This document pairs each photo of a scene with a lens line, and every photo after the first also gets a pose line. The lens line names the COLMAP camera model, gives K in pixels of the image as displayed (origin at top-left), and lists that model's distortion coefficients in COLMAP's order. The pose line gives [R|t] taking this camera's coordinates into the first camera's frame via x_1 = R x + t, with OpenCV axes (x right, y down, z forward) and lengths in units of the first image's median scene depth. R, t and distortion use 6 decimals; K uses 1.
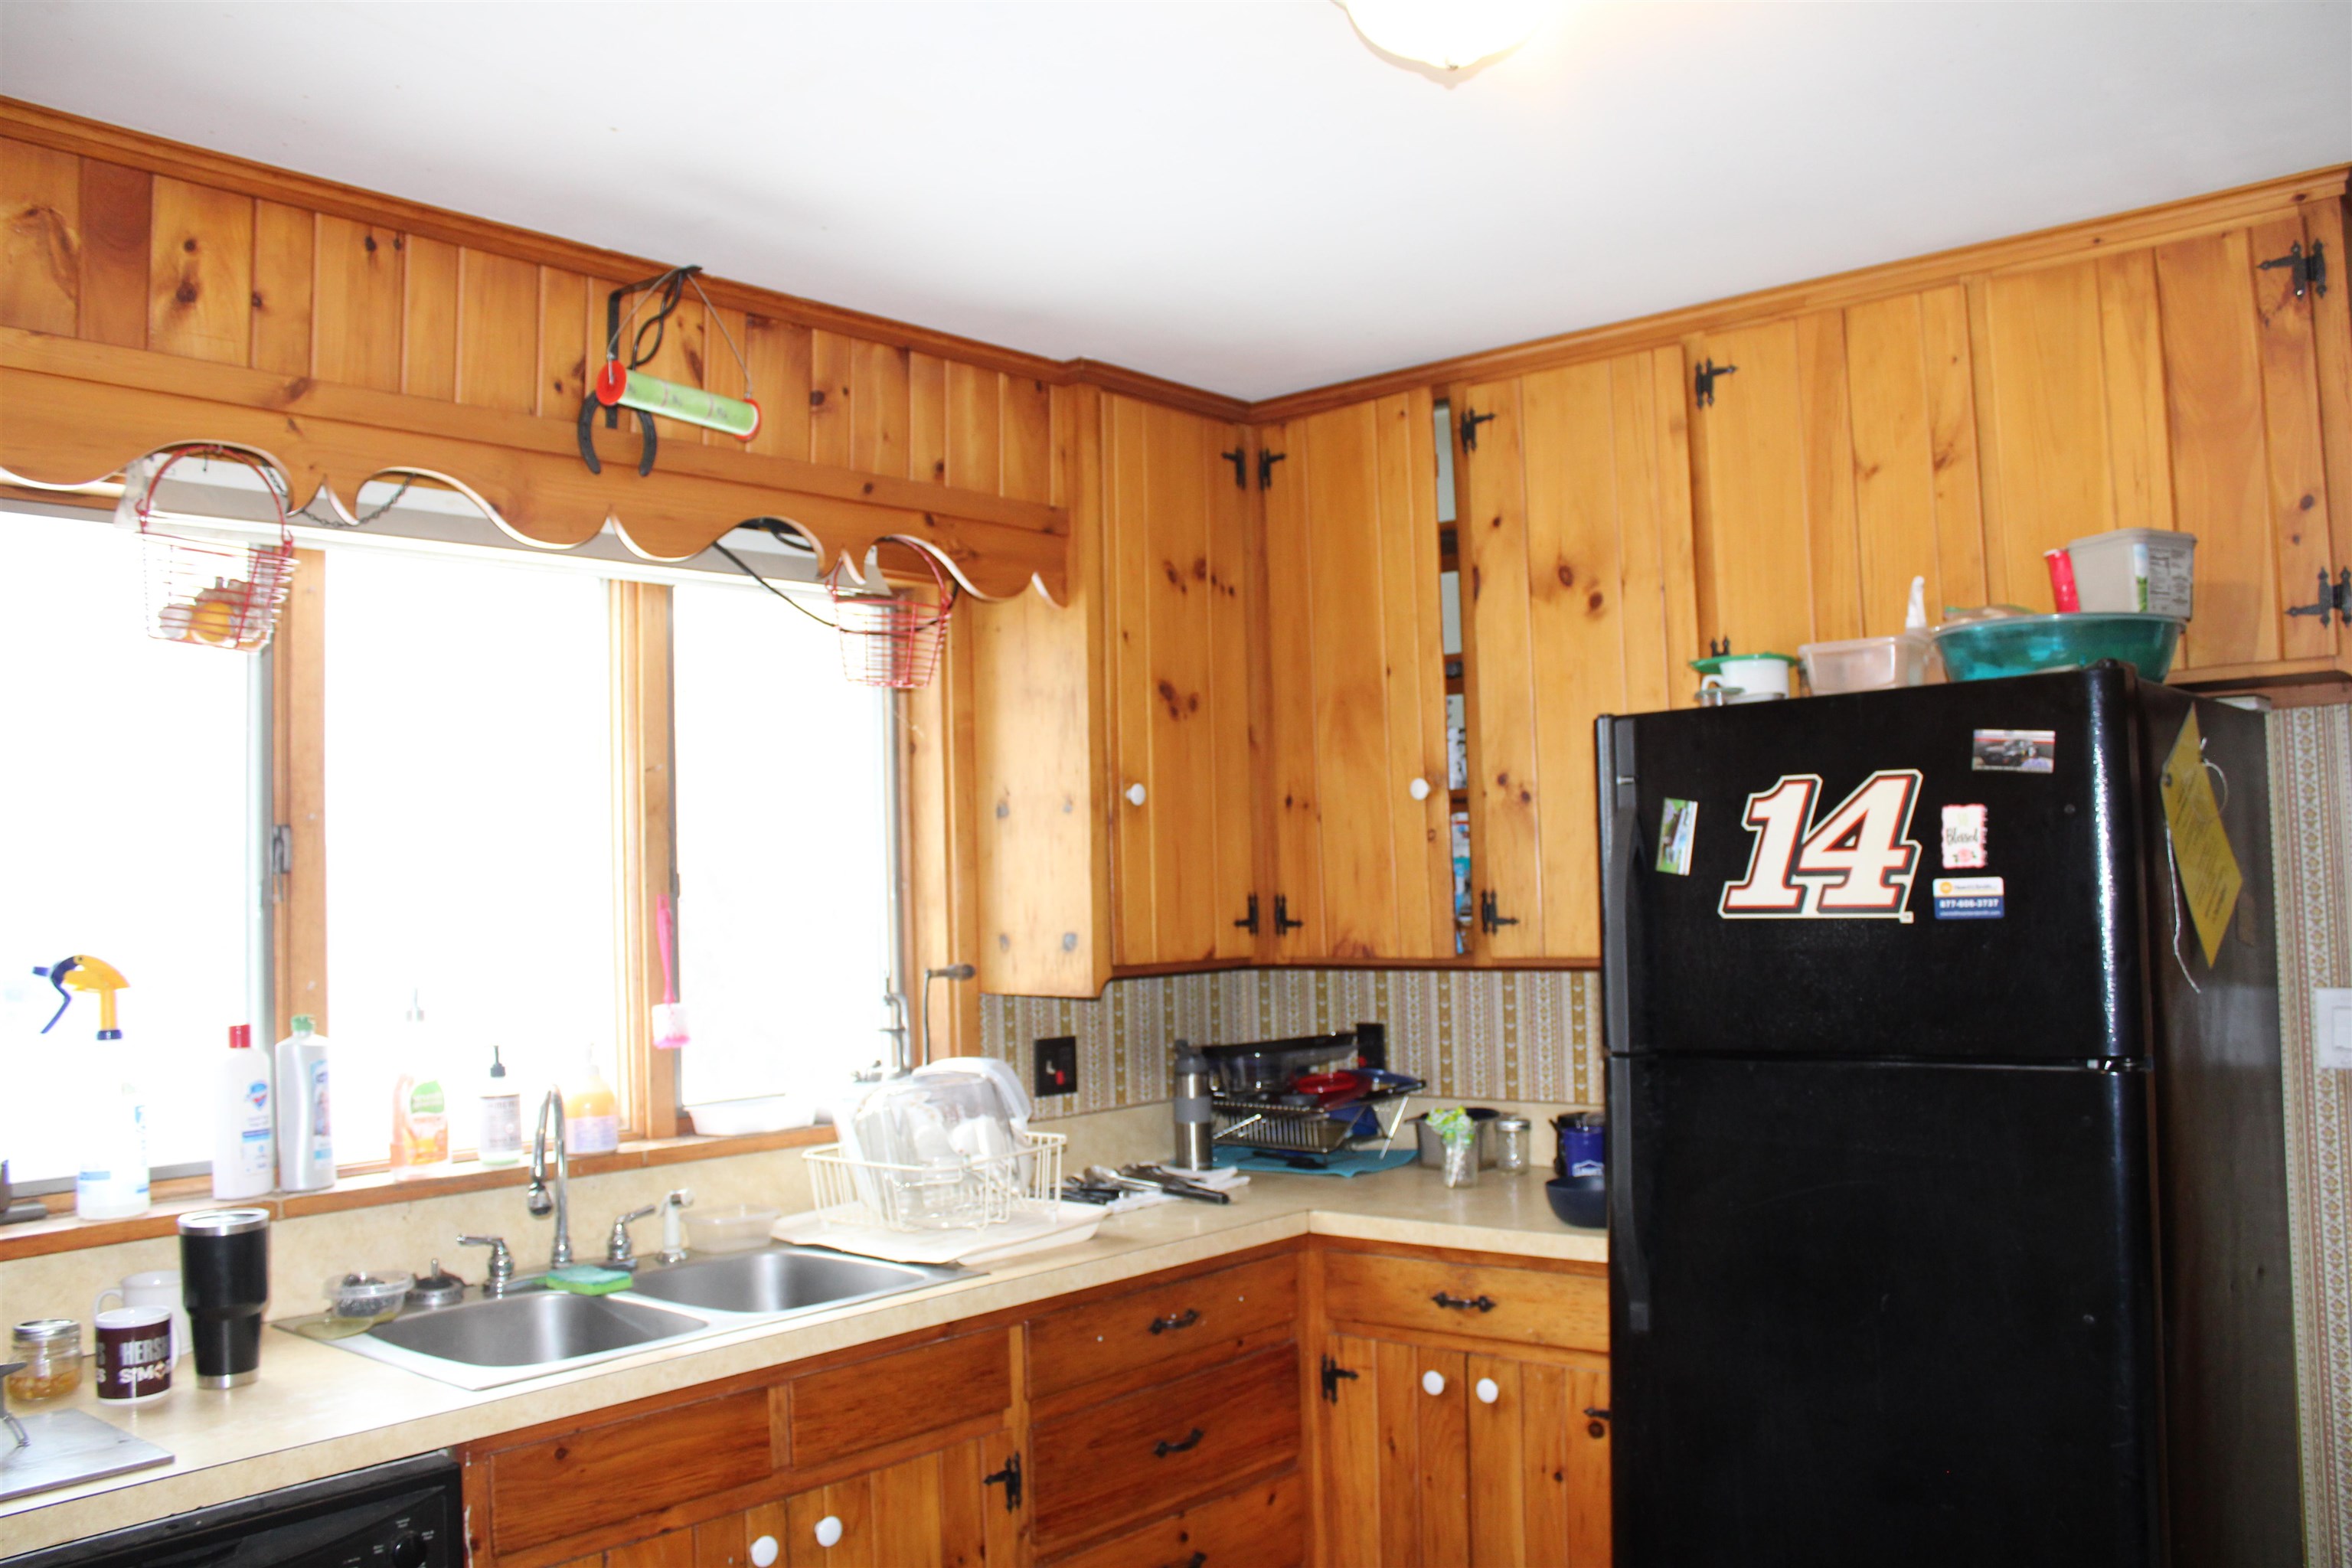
lens RADIAL K [[1947.3, 0, 1176.0], [0, 1947.3, 784.0], [0, 0, 1]] dist [-0.160658, 0.140544]
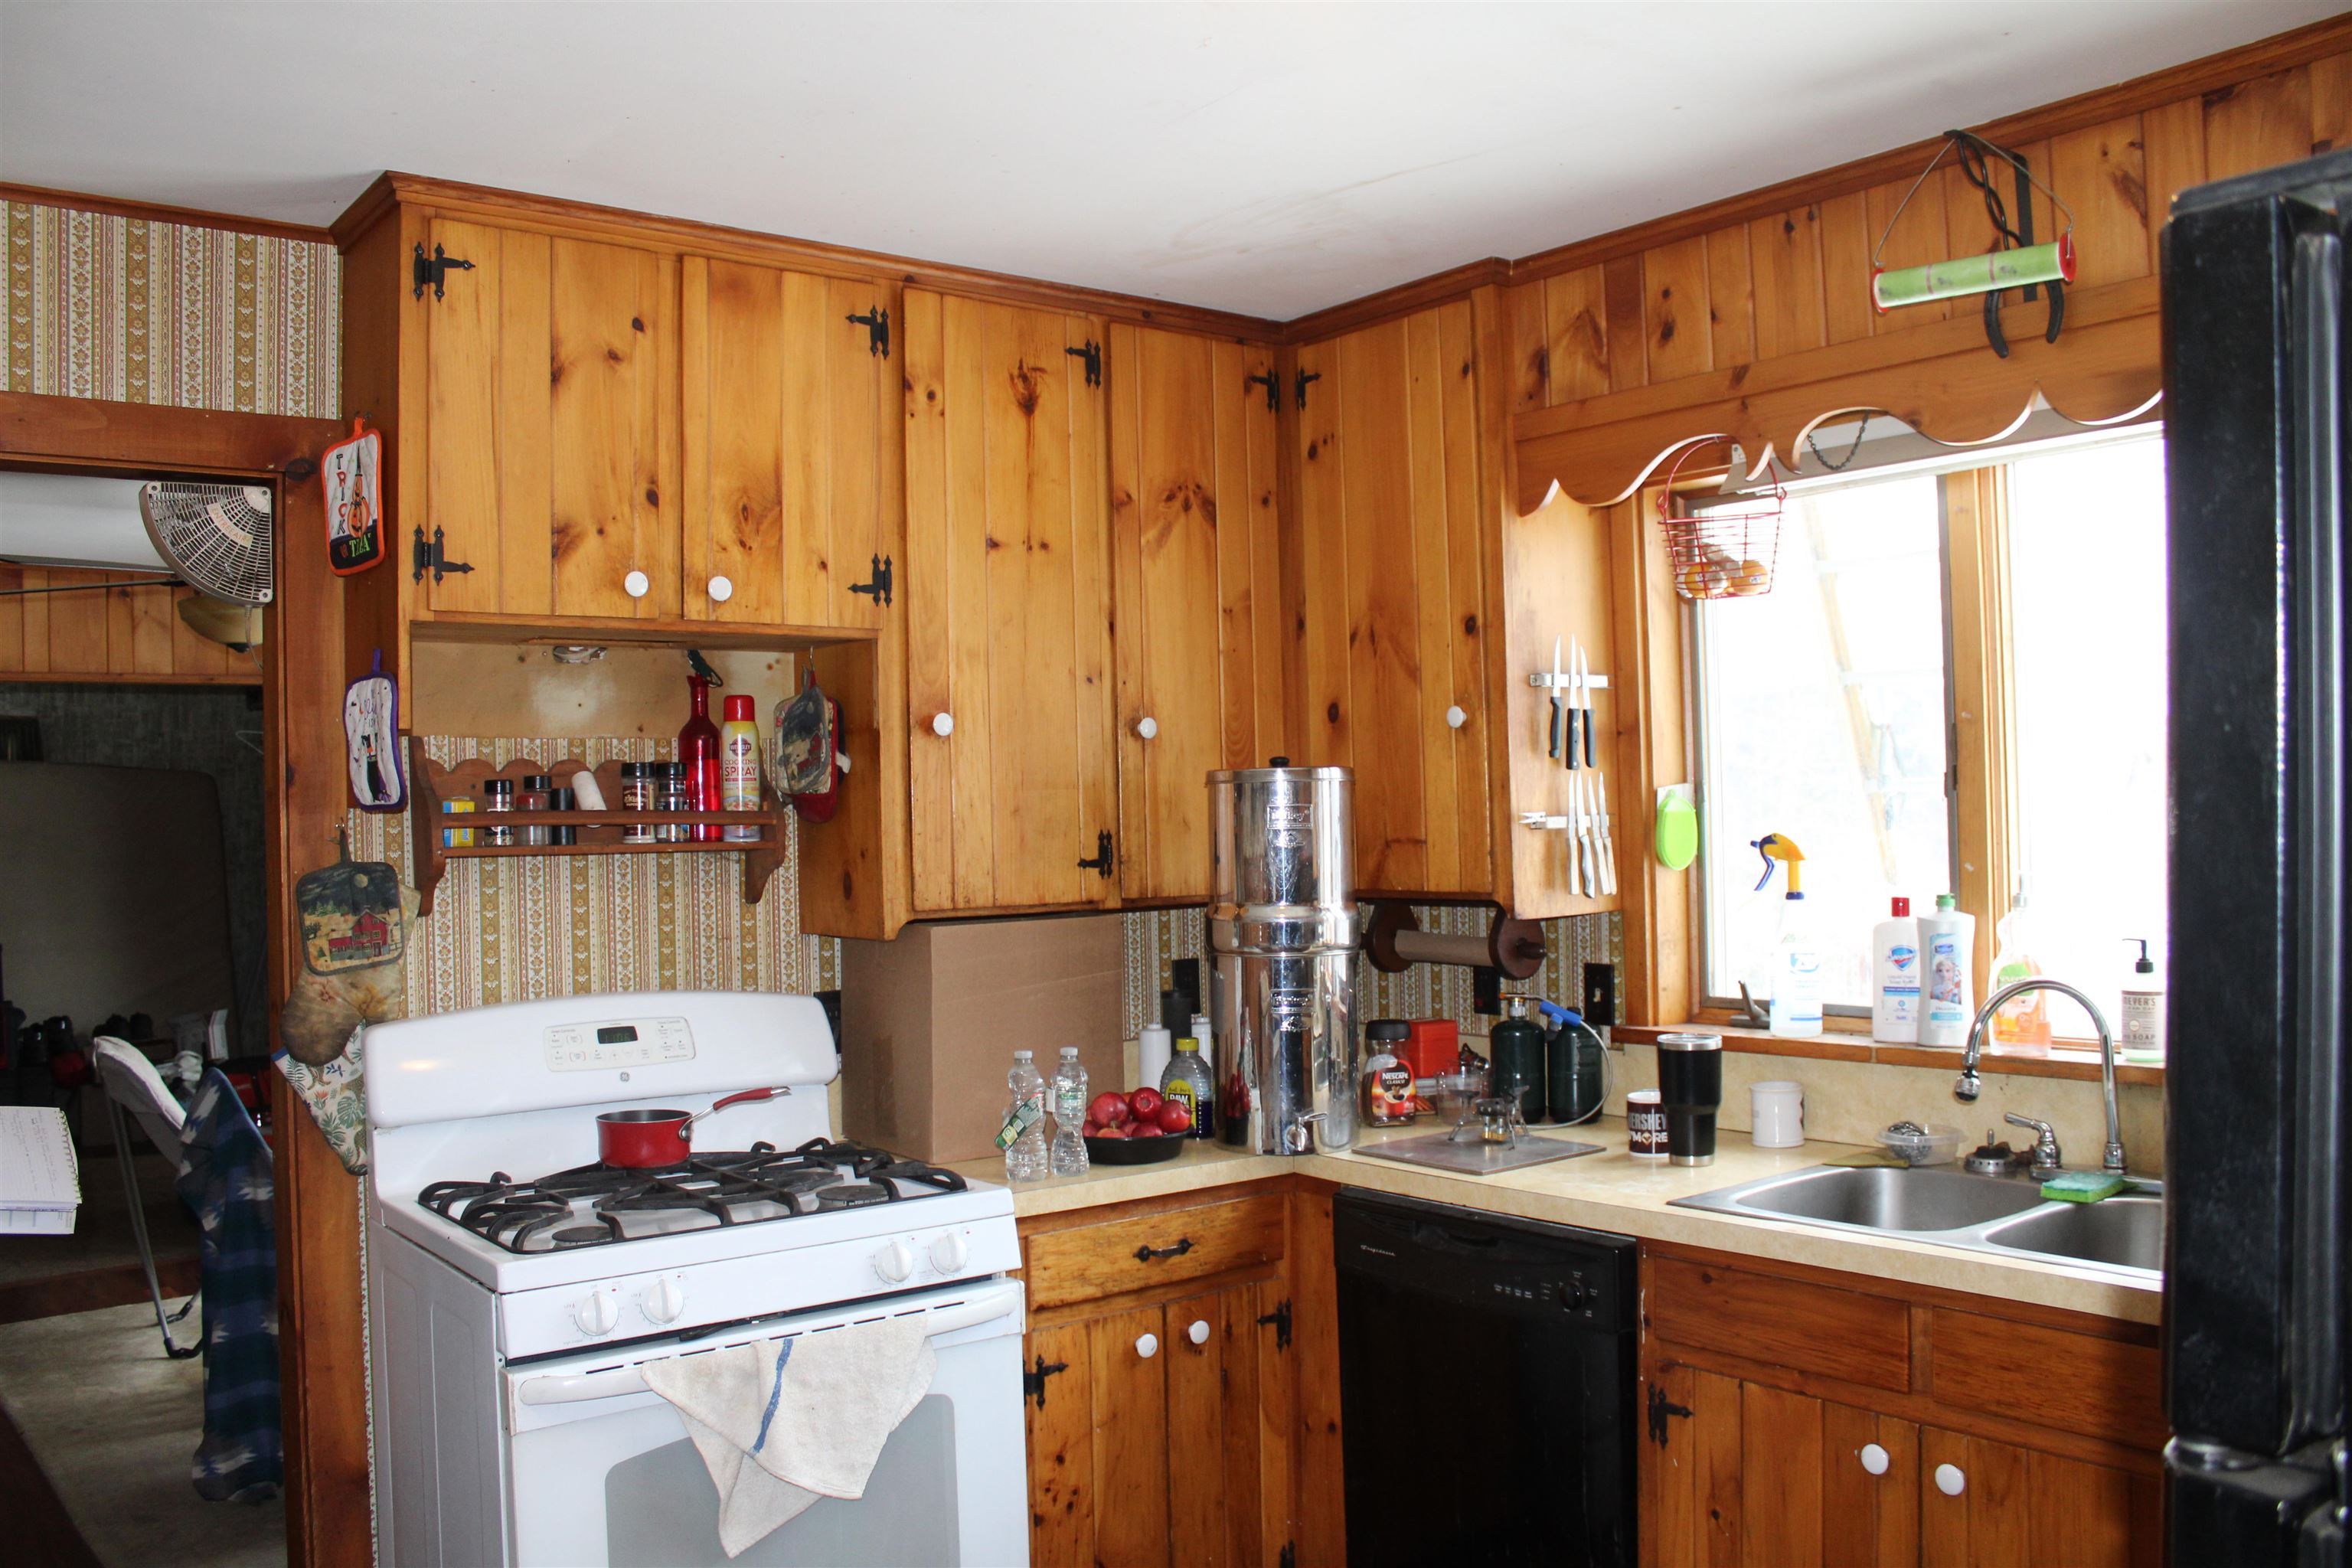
lens RADIAL K [[1928.3, 0, 1176.0], [0, 1928.3, 784.0], [0, 0, 1]] dist [-0.160400, 0.139669]
pose [[-0.186454, 0.019291, -0.982274, 0.644762], [0.080308, 0.996761, 0.004332, 0.014387], [0.979176, -0.078077, -0.187399, 0.681224]]
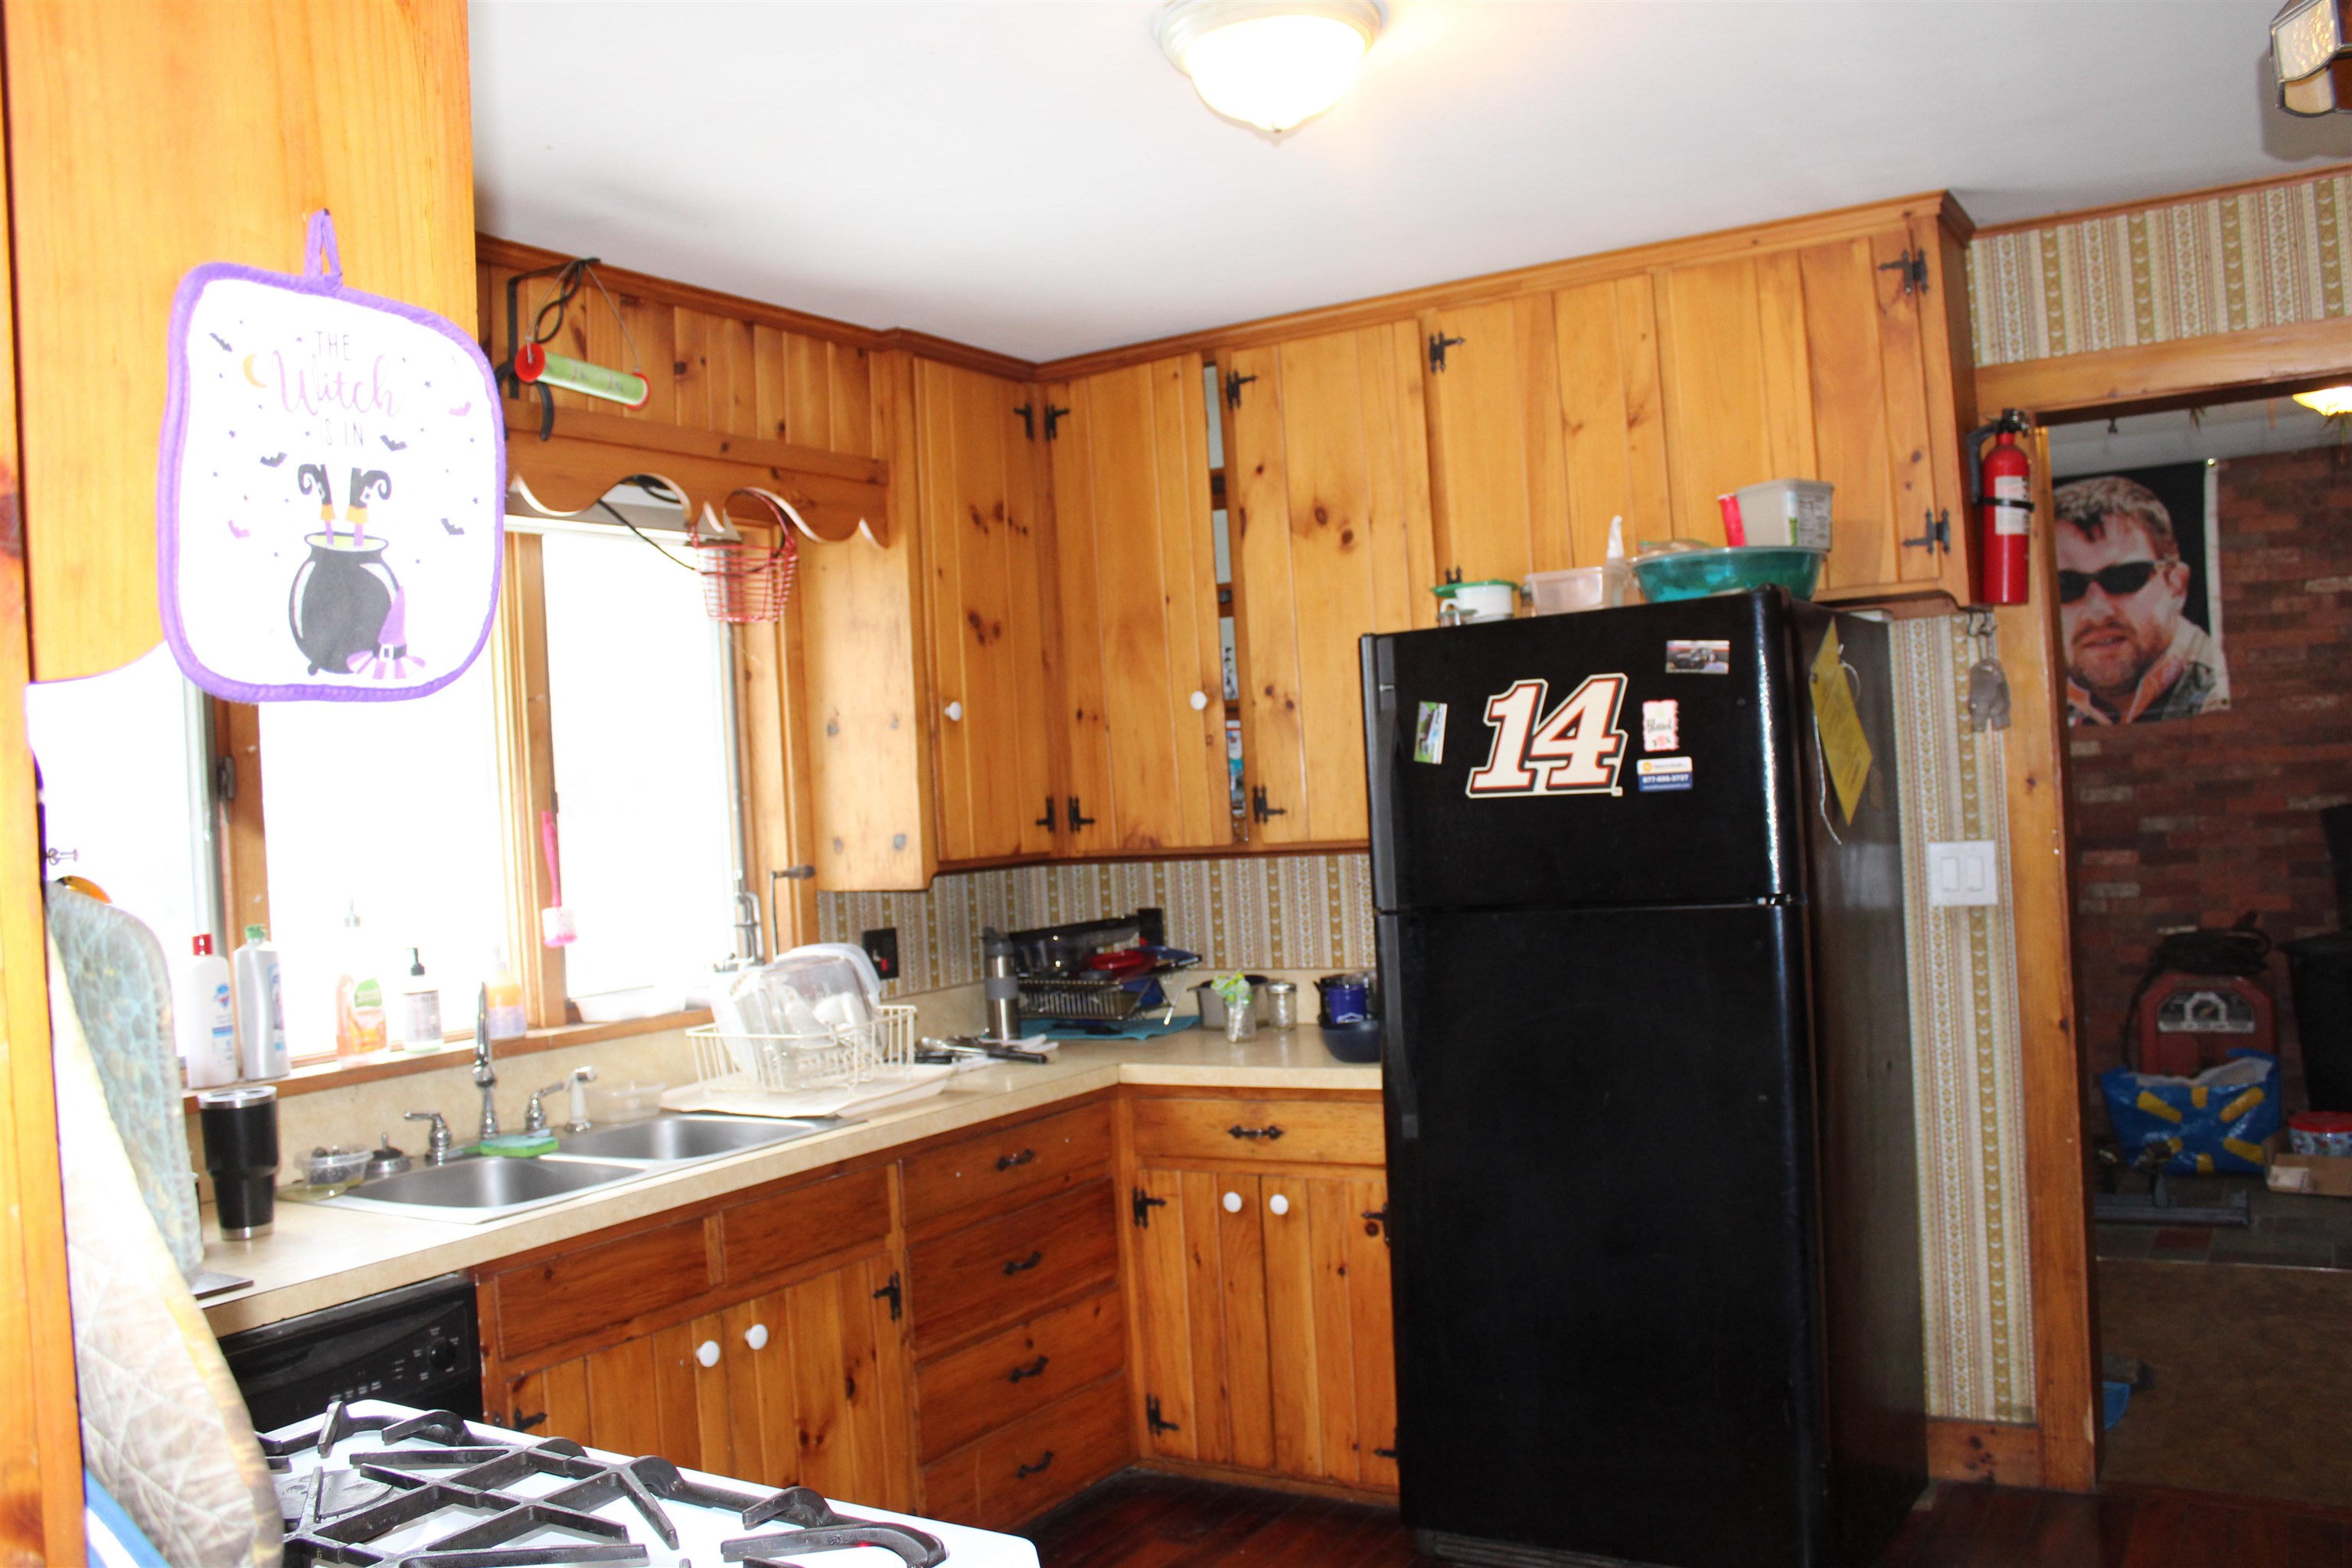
lens RADIAL K [[1928.3, 0, 1176.0], [0, 1928.3, 784.0], [0, 0, 1]] dist [-0.160400, 0.139669]
pose [[0.987130, -0.029886, 0.157102, -0.082676], [0.023560, 0.998841, 0.041978, 0.004387], [-0.158174, -0.037737, 0.986690, -0.160698]]
